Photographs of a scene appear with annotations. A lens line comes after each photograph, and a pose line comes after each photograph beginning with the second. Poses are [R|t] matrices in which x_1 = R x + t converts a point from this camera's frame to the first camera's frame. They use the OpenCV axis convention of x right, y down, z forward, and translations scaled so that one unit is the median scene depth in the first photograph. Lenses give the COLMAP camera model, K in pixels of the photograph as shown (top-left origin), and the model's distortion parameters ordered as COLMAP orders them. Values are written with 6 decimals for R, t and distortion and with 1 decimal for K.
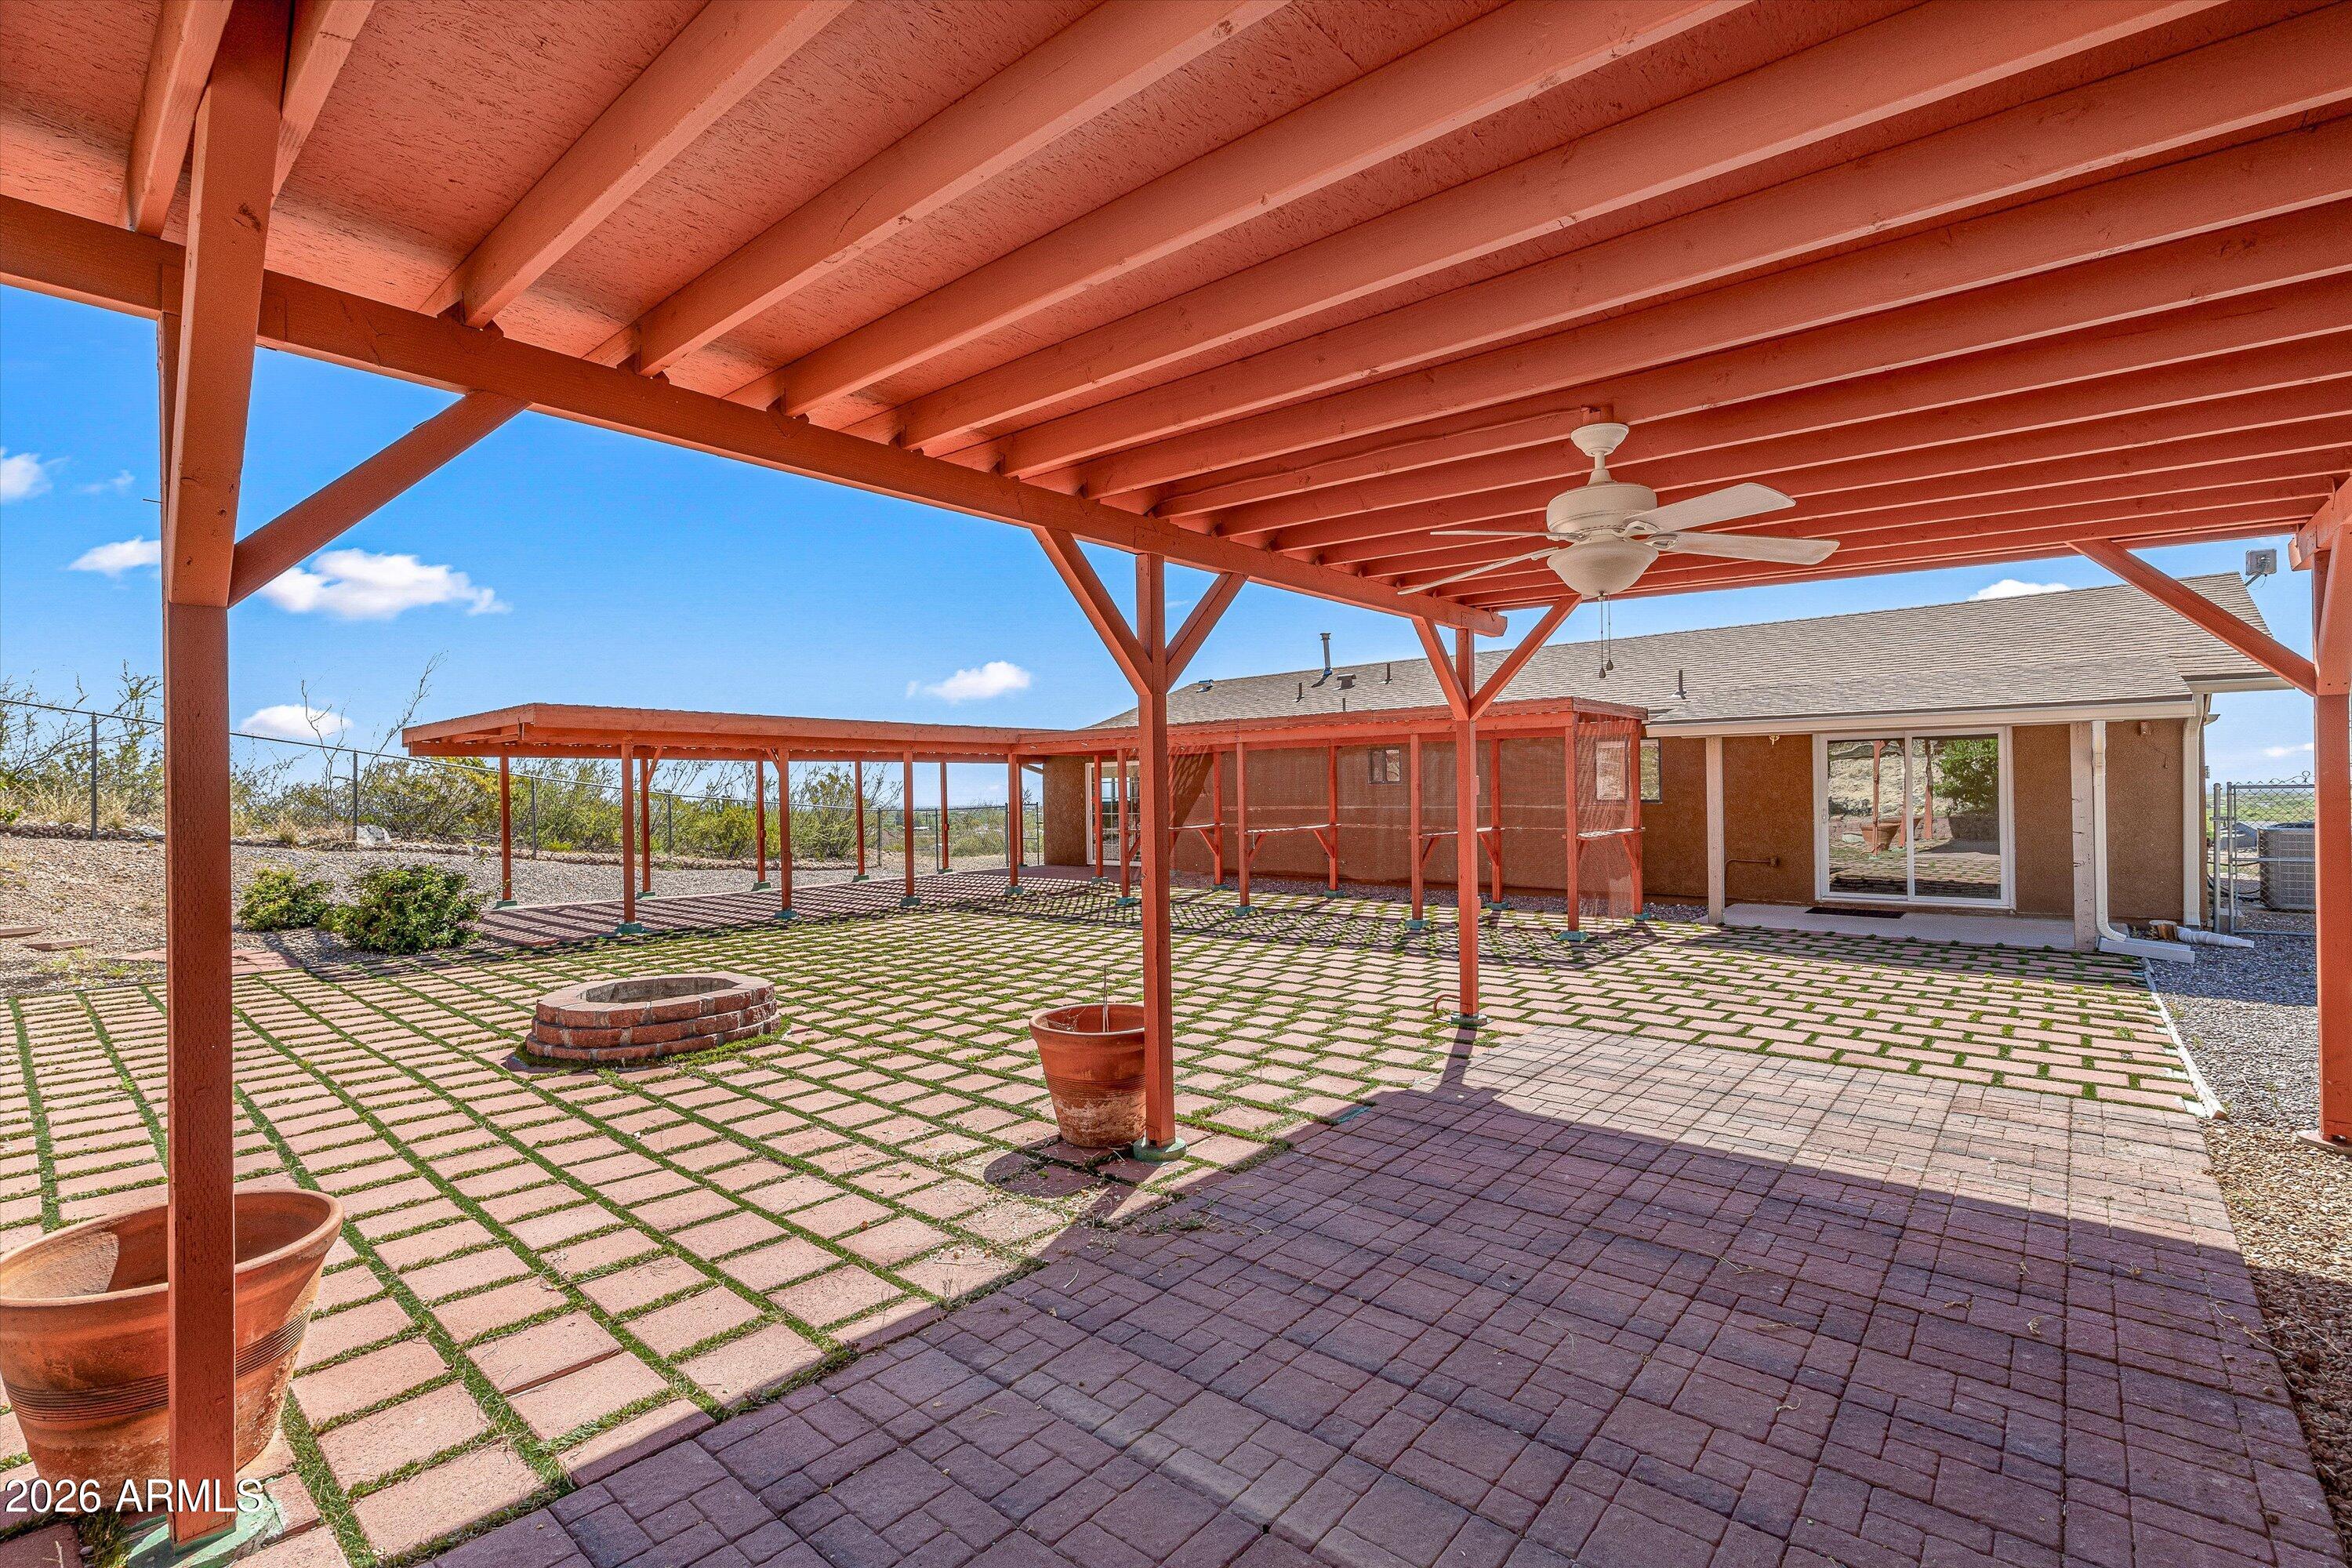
lens RADIAL K [[1078.4, 0, 1176.0], [0, 1078.4, 784.0], [0, 0, 1]] dist [0.000171, 0.000106]
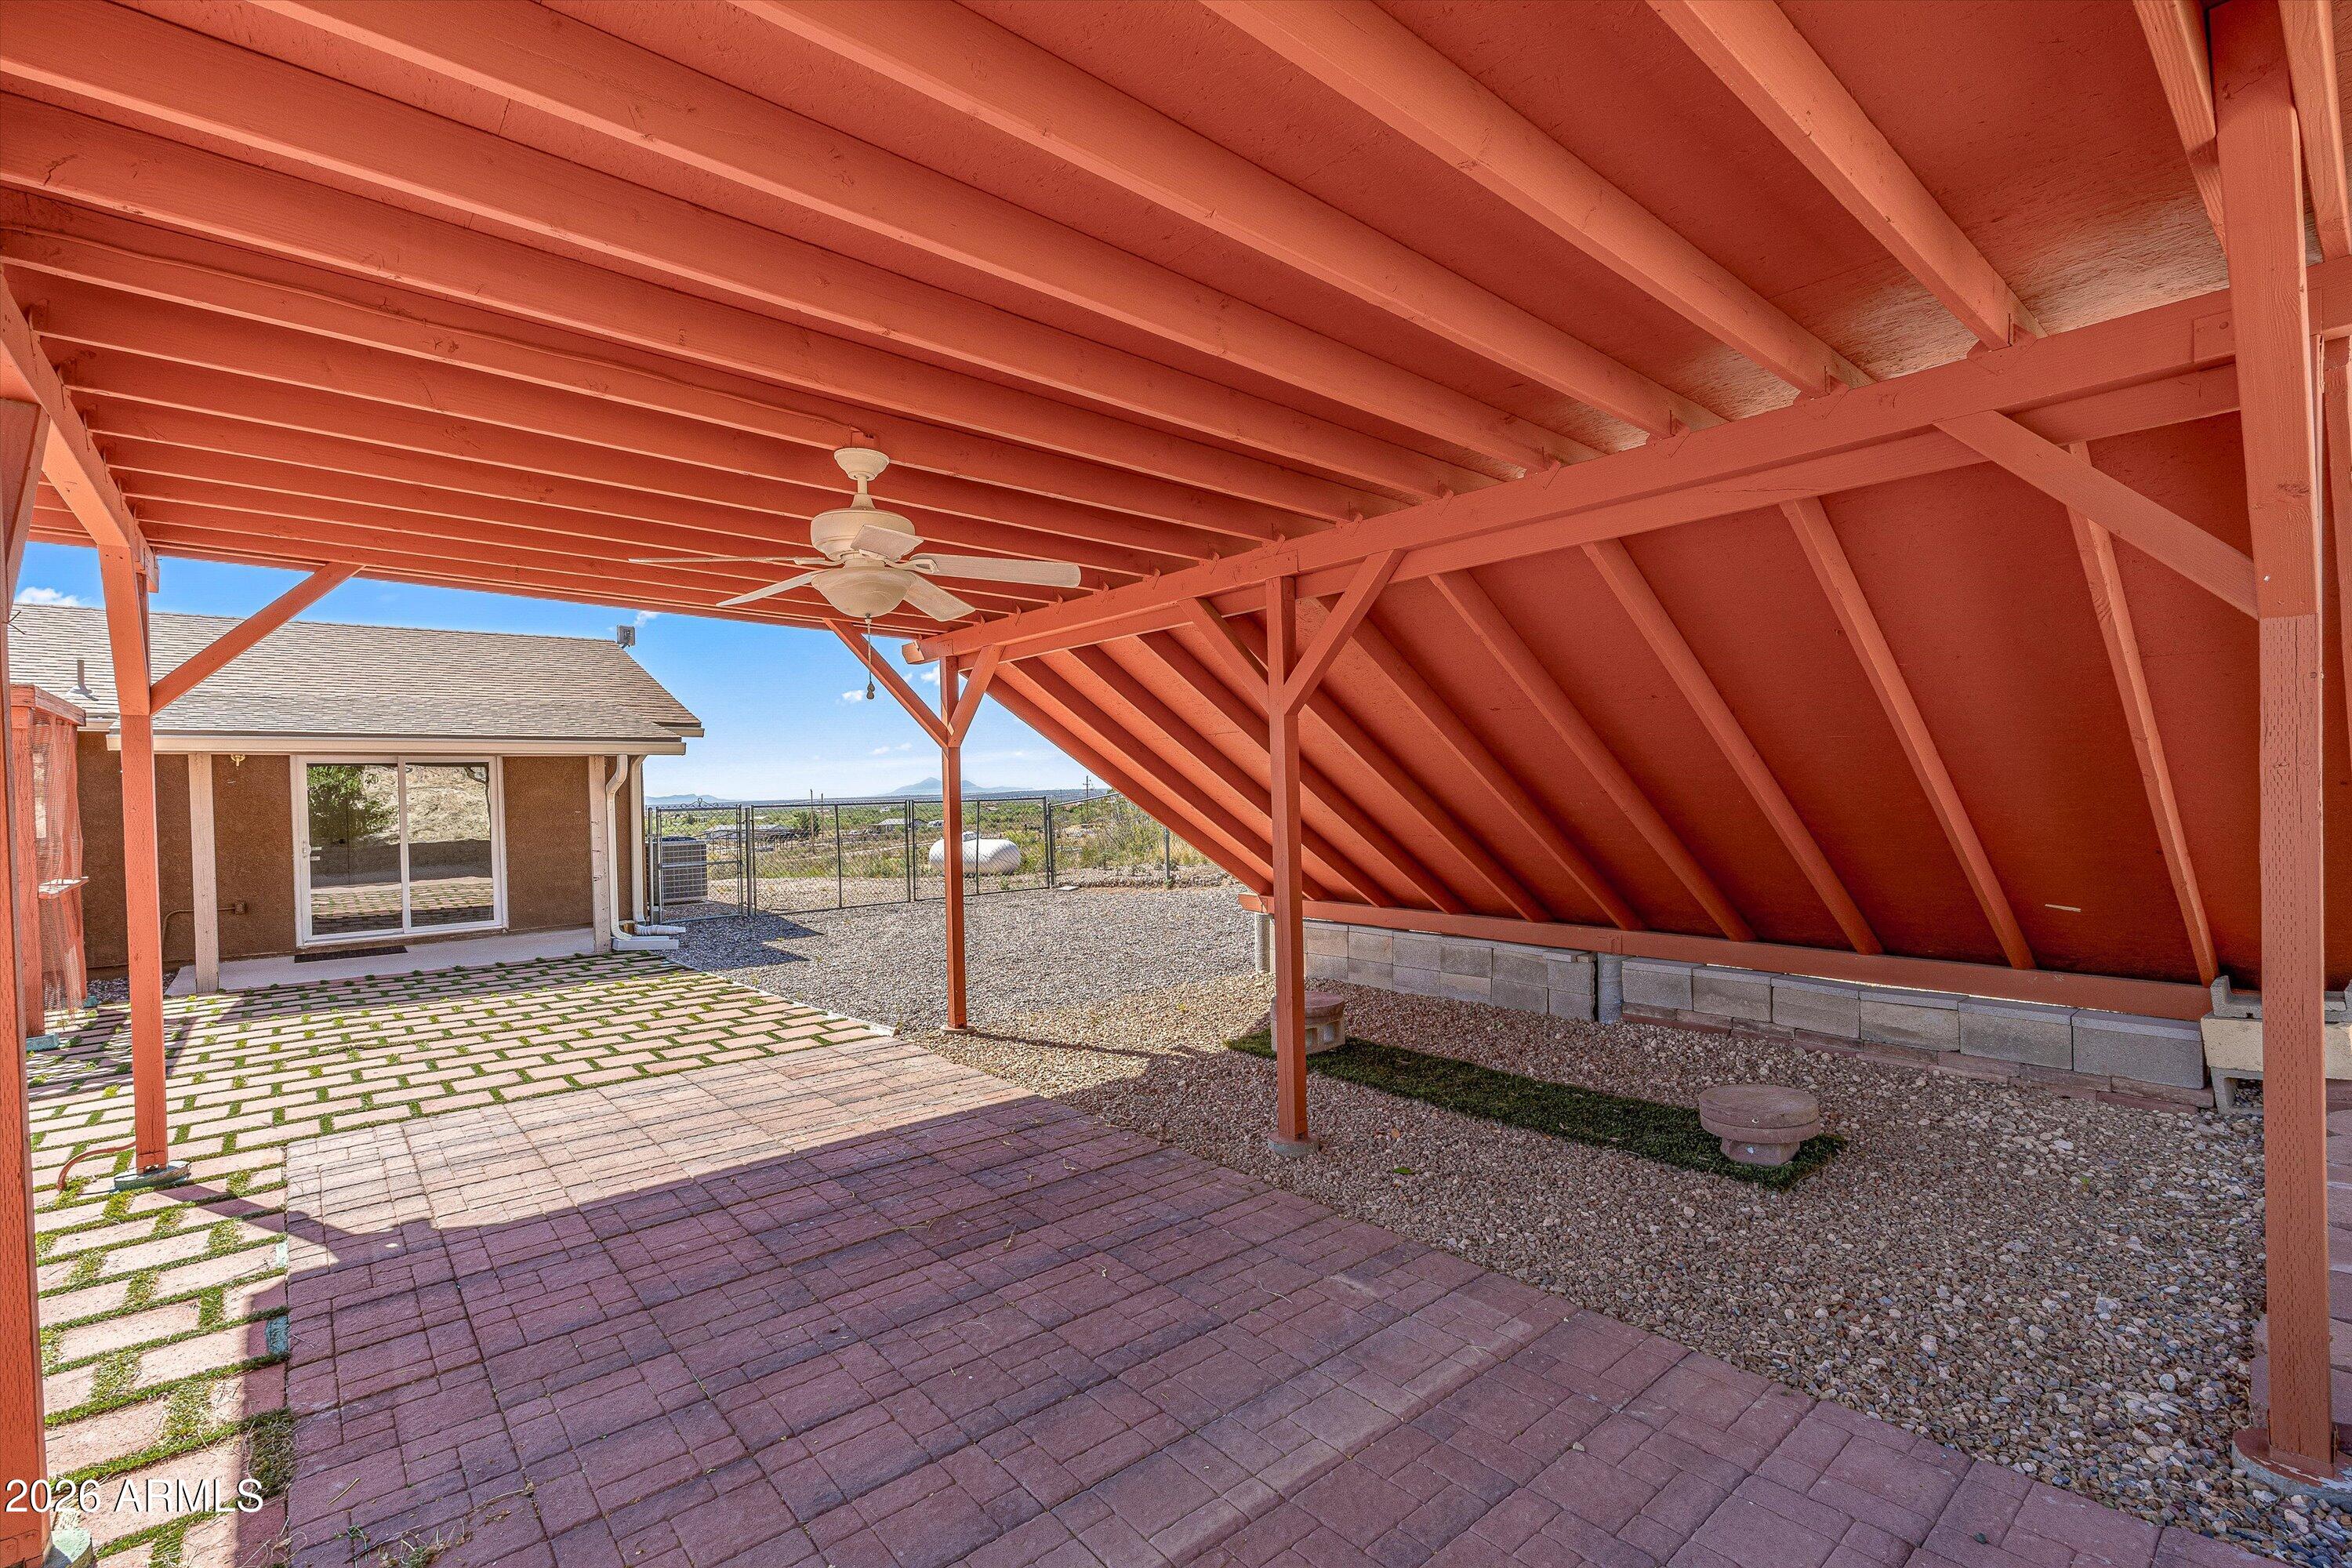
lens RADIAL K [[1046.3, 0, 1232.8], [0, 1046.3, 791.8], [0, 0, 1]] dist [0.000570, 0.000478]
pose [[0.122027, 0.007465, 0.992499, -0.363316], [0.013966, 0.999860, -0.009237, 0.002851], [-0.992429, 0.014988, 0.121905, 0.358130]]
